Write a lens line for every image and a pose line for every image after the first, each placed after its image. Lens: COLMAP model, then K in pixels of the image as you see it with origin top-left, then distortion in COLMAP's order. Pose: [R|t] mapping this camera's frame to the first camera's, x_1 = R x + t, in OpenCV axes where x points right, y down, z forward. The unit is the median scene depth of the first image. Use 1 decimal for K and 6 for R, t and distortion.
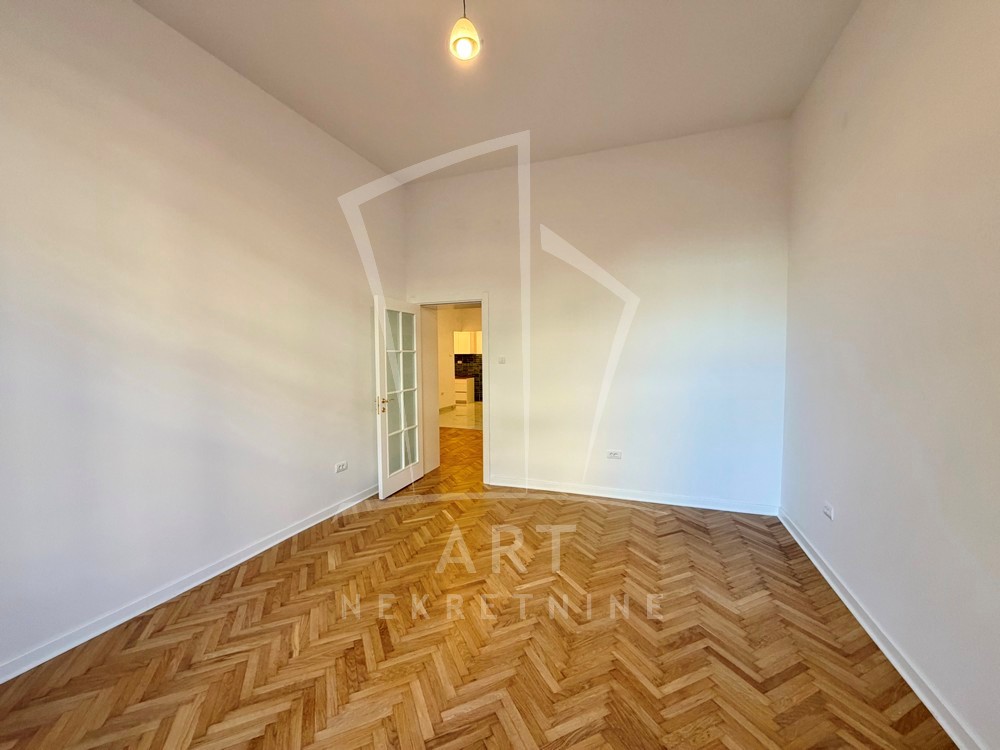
lens RADIAL K [[399.4, 0, 496.0], [0, 399.4, 377.3], [0, 0, 1]] dist [0.001355, 0.000209]
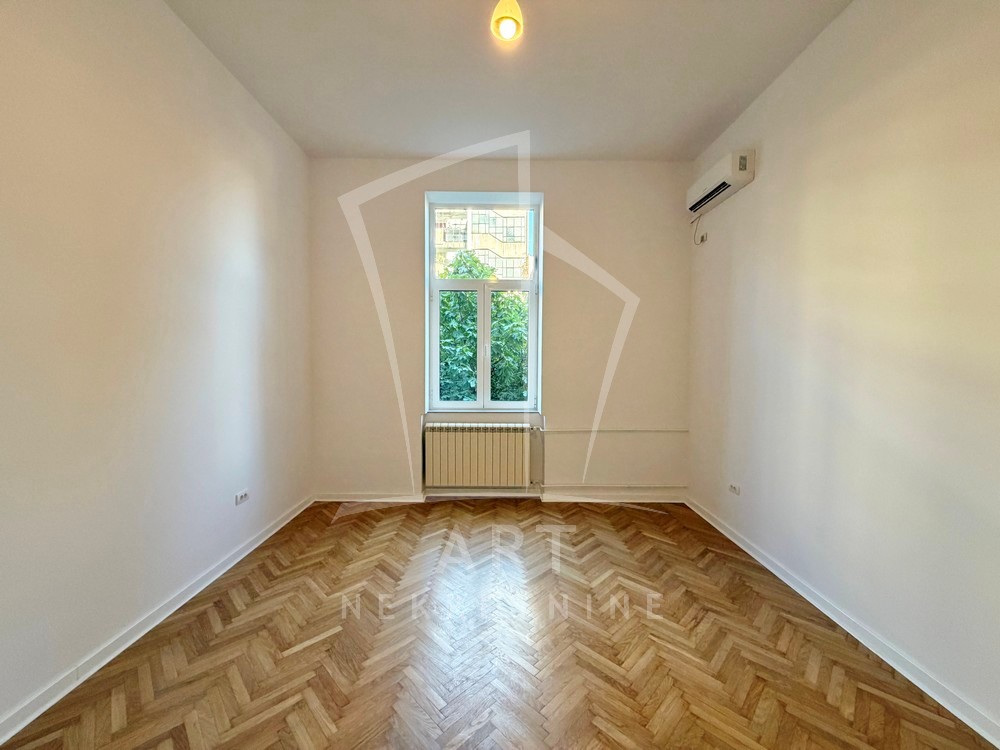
lens RADIAL K [[399.4, 0, 496.0], [0, 399.4, 377.3], [0, 0, 1]] dist [0.001355, 0.000209]
pose [[-0.933496, 0.016577, -0.358204, 0.245820], [-0.019120, 0.995209, 0.095884, -0.094033], [0.358077, 0.096356, -0.928707, 1.637821]]
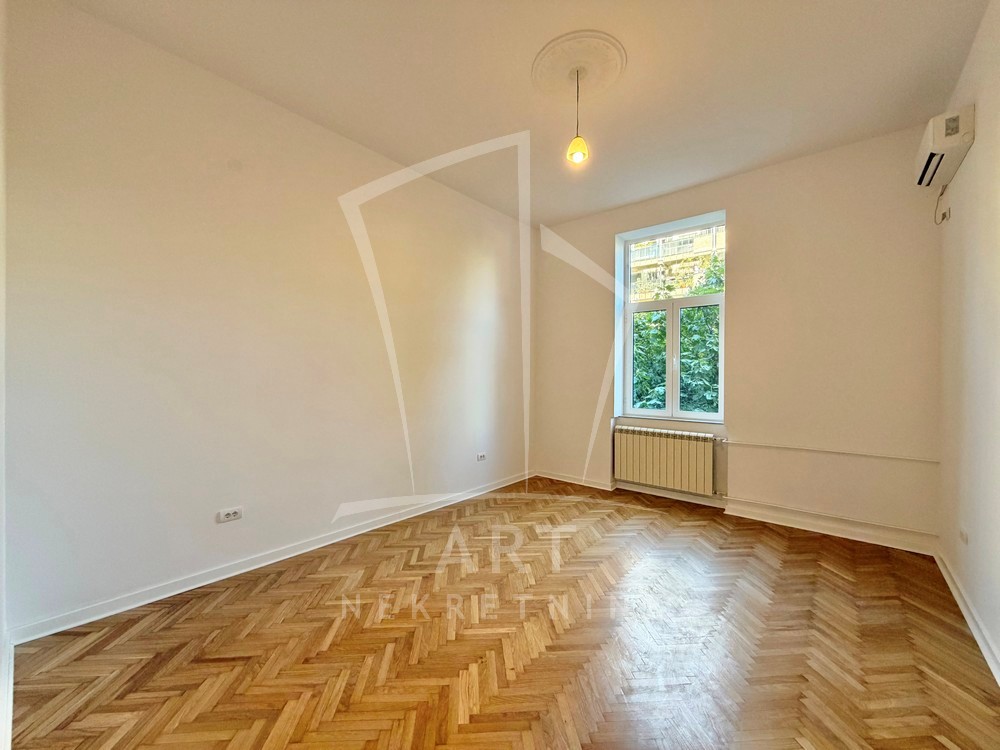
lens RADIAL K [[399.4, 0, 496.0], [0, 399.4, 377.3], [0, 0, 1]] dist [0.001355, 0.000209]
pose [[-0.941663, -0.000846, 0.336555, -0.244809], [0.018979, 0.998272, 0.055610, -0.099288], [-0.336021, 0.058753, -0.940020, 2.123585]]
